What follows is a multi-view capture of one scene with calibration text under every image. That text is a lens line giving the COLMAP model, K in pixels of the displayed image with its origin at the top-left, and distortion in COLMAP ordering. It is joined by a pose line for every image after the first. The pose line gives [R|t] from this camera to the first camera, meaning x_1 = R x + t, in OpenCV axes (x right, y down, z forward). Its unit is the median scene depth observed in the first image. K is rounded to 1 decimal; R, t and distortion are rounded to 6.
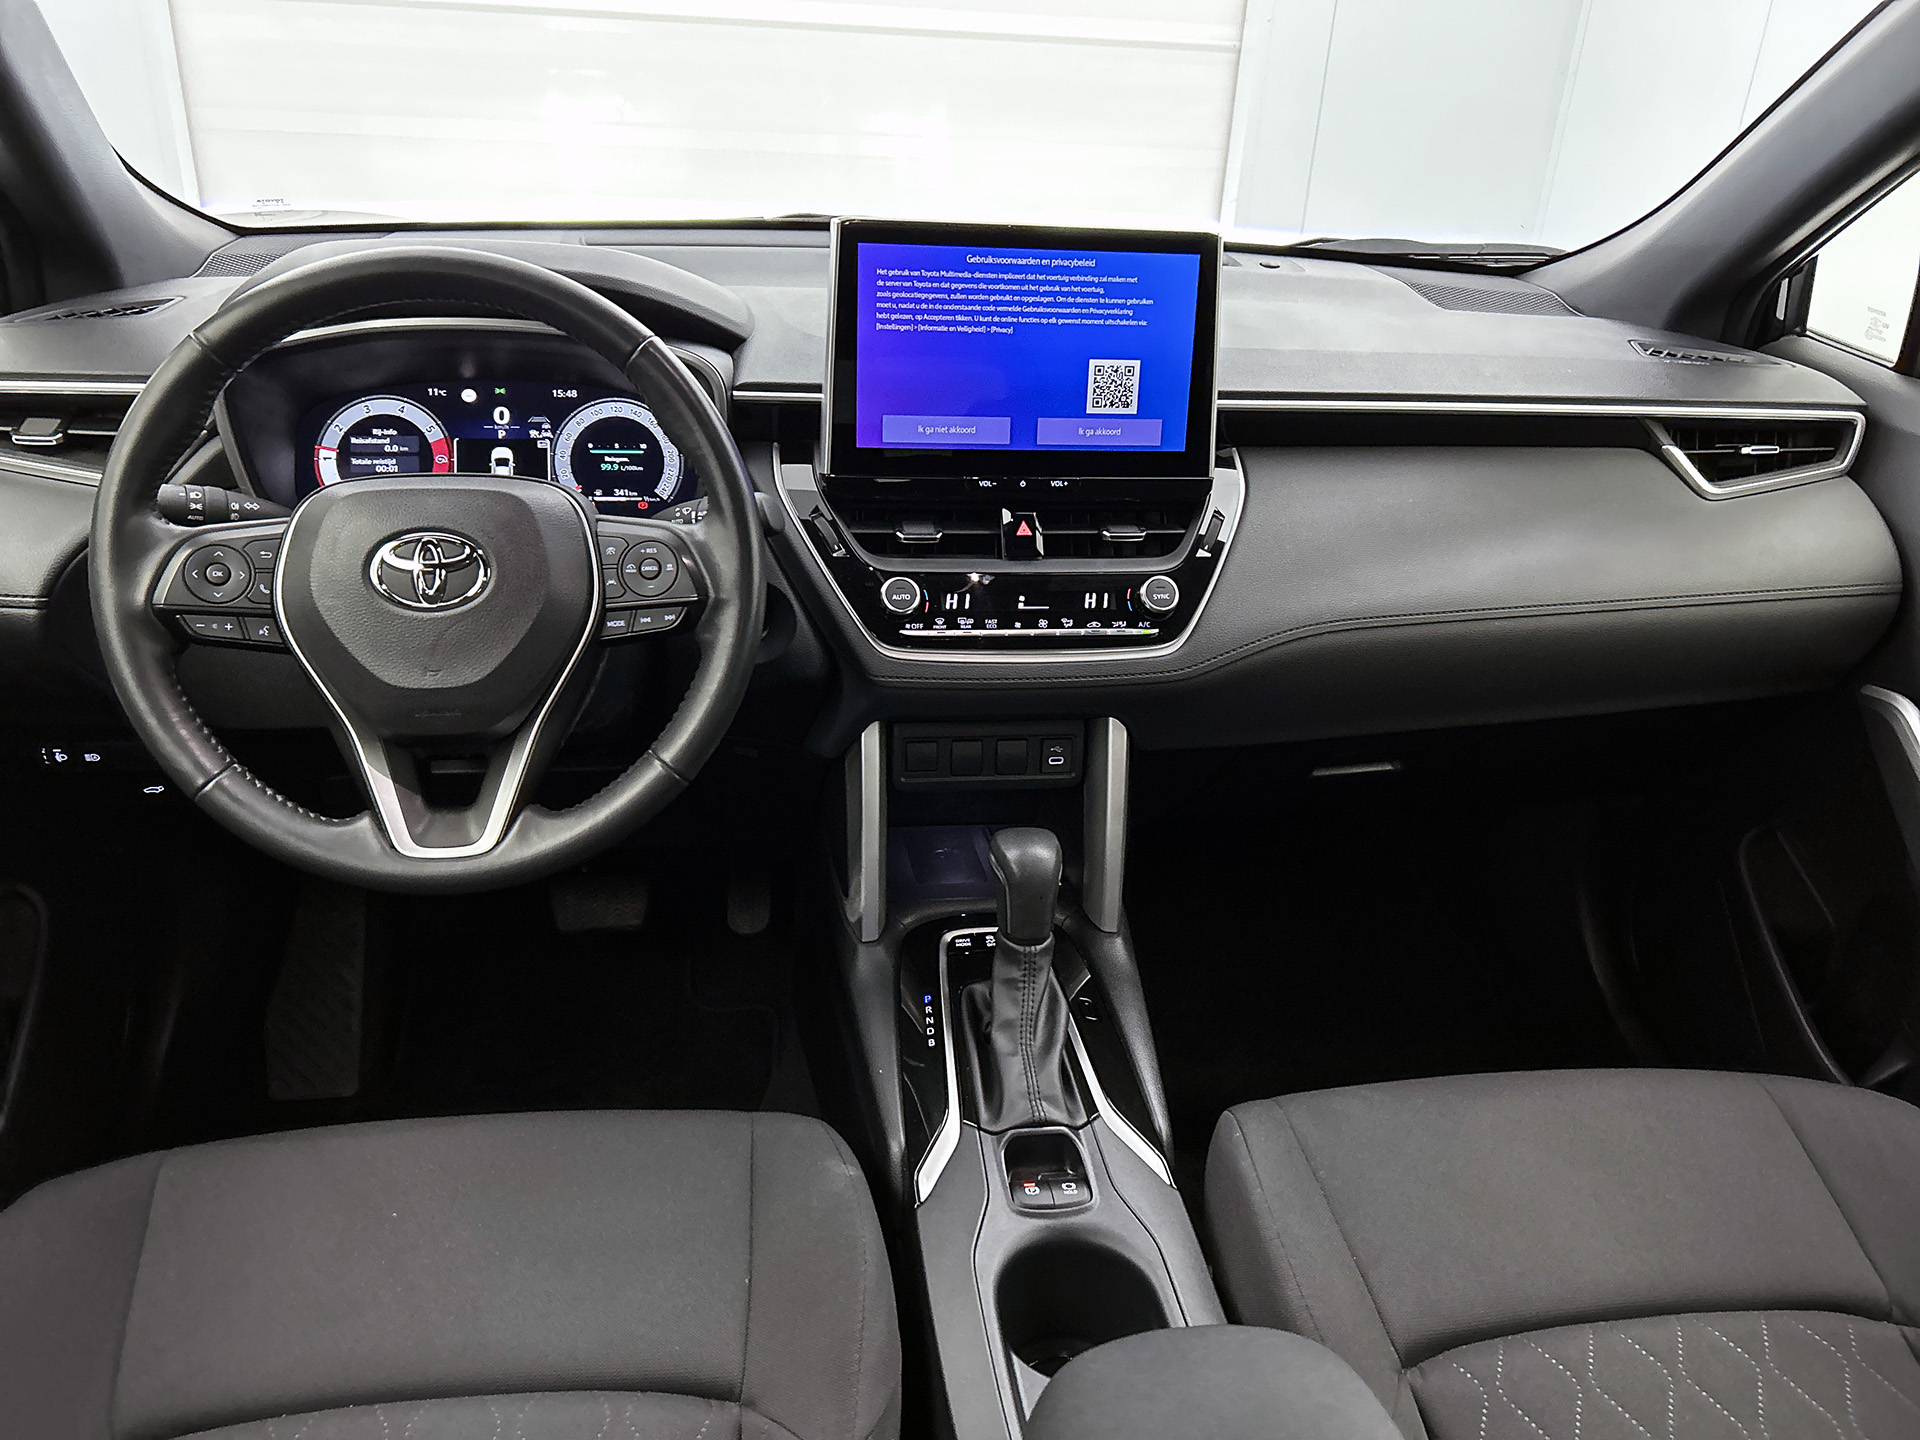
lens RADIAL K [[1475.0, 0, 947.6], [0, 1475.0, 721.7], [0, 0, 1]] dist [0.074145, -0.084019]
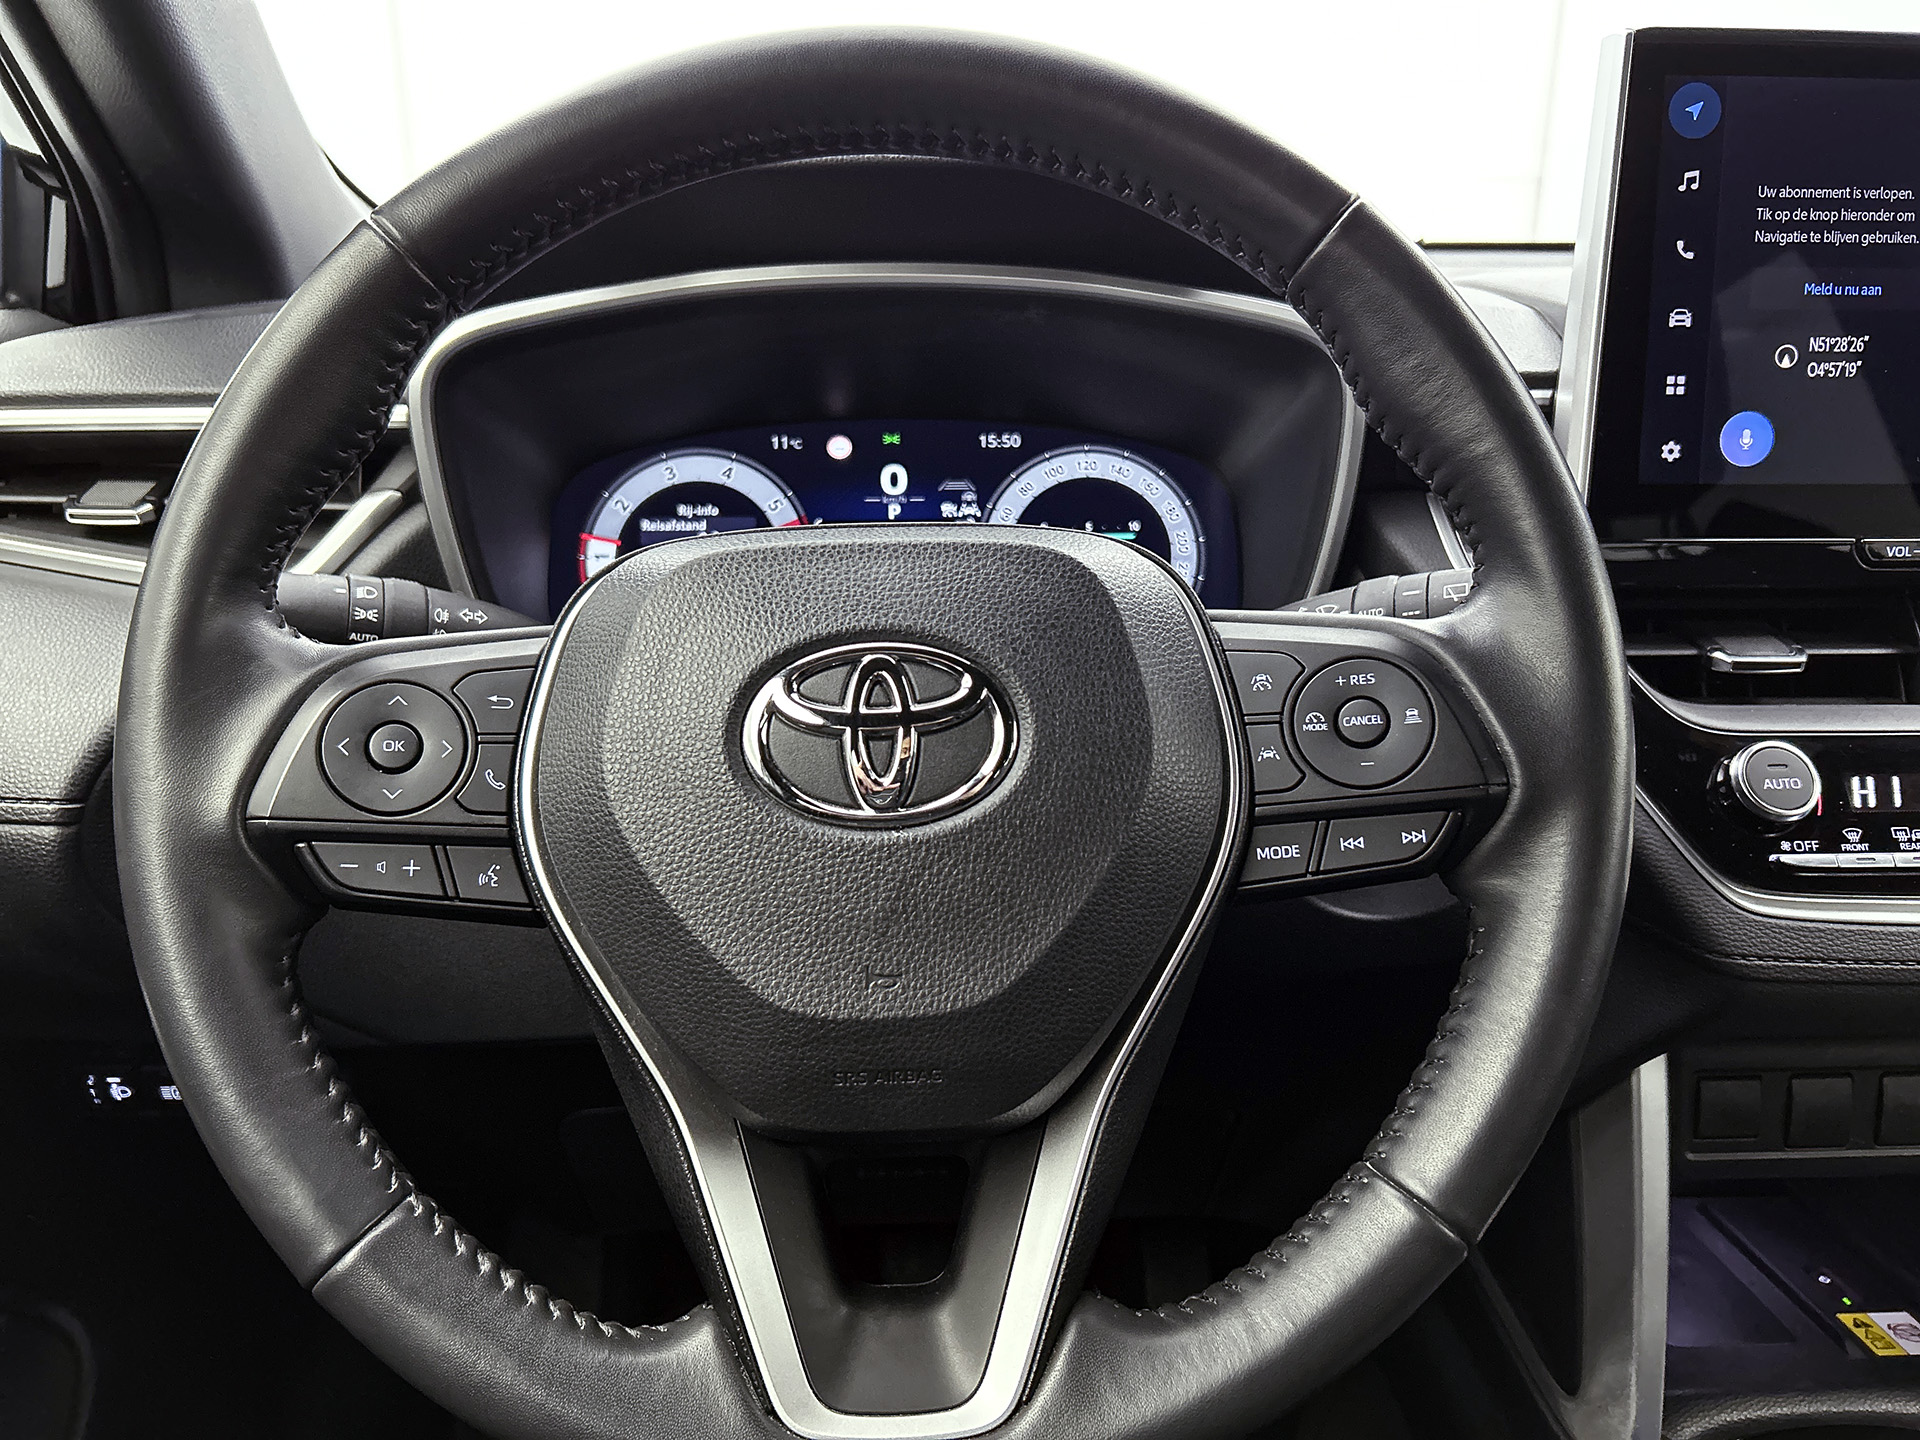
lens RADIAL K [[1482.4, 0, 986.1], [0, 1482.4, 729.0], [0, 0, 1]] dist [0.140444, -0.292114]
pose [[0.995397, -0.011627, -0.095129, -0.234119], [-0.000506, 0.991963, -0.126530, -0.041306], [0.095836, 0.125996, 0.987391, 0.496061]]
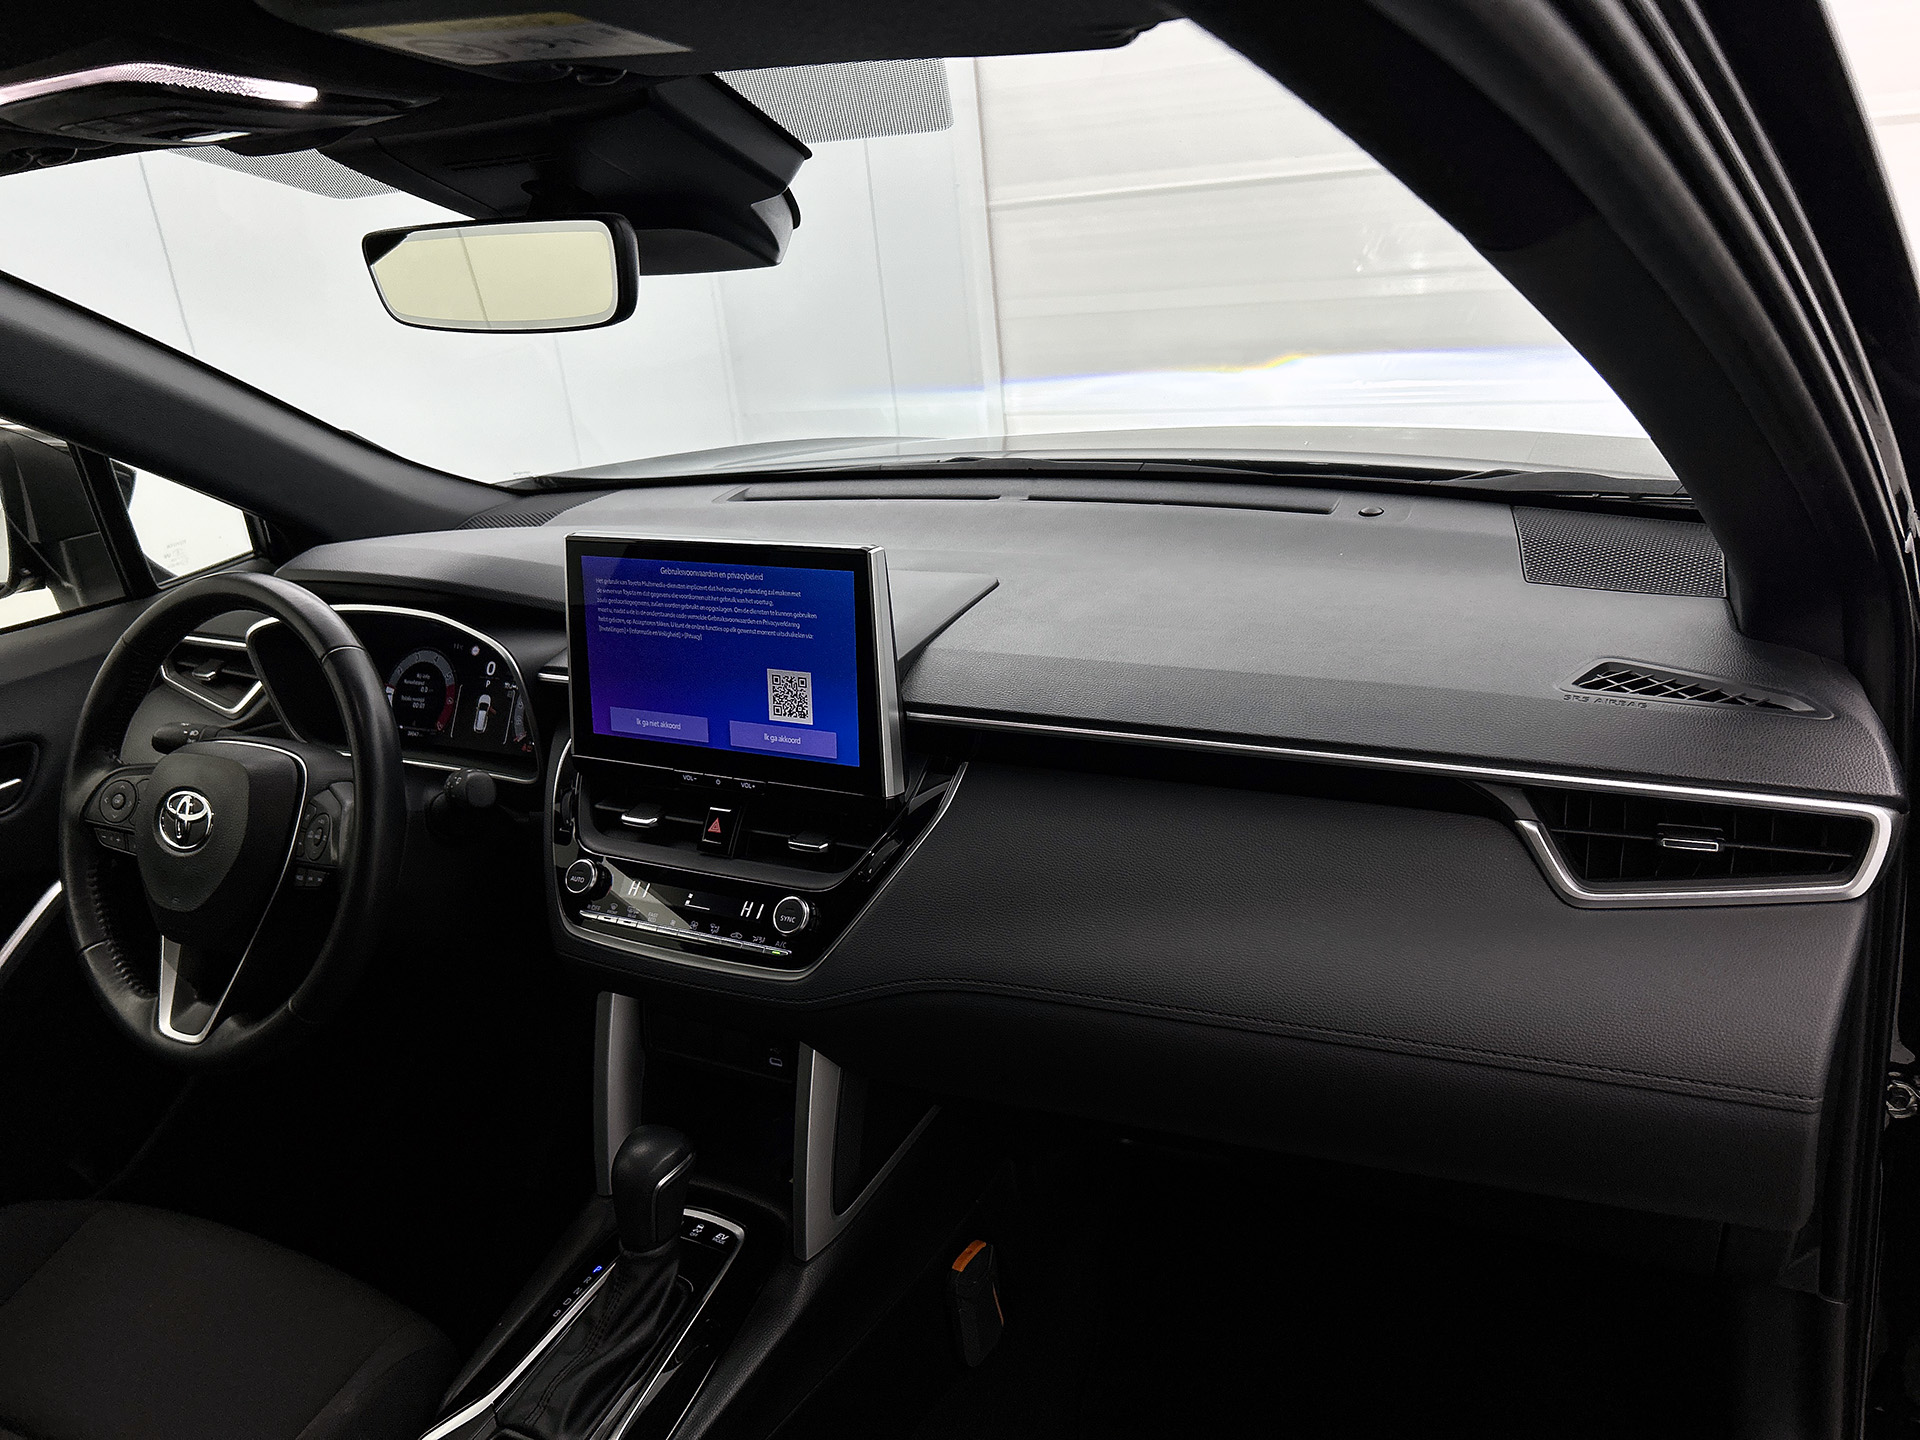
lens RADIAL K [[1475.0, 0, 947.6], [0, 1475.0, 721.7], [0, 0, 1]] dist [0.074145, -0.084019]
pose [[0.794616, 0.094264, -0.599750, 0.803521], [-0.130351, 0.991324, -0.016895, -0.212094], [0.592954, 0.091603, 0.800009, 0.288656]]
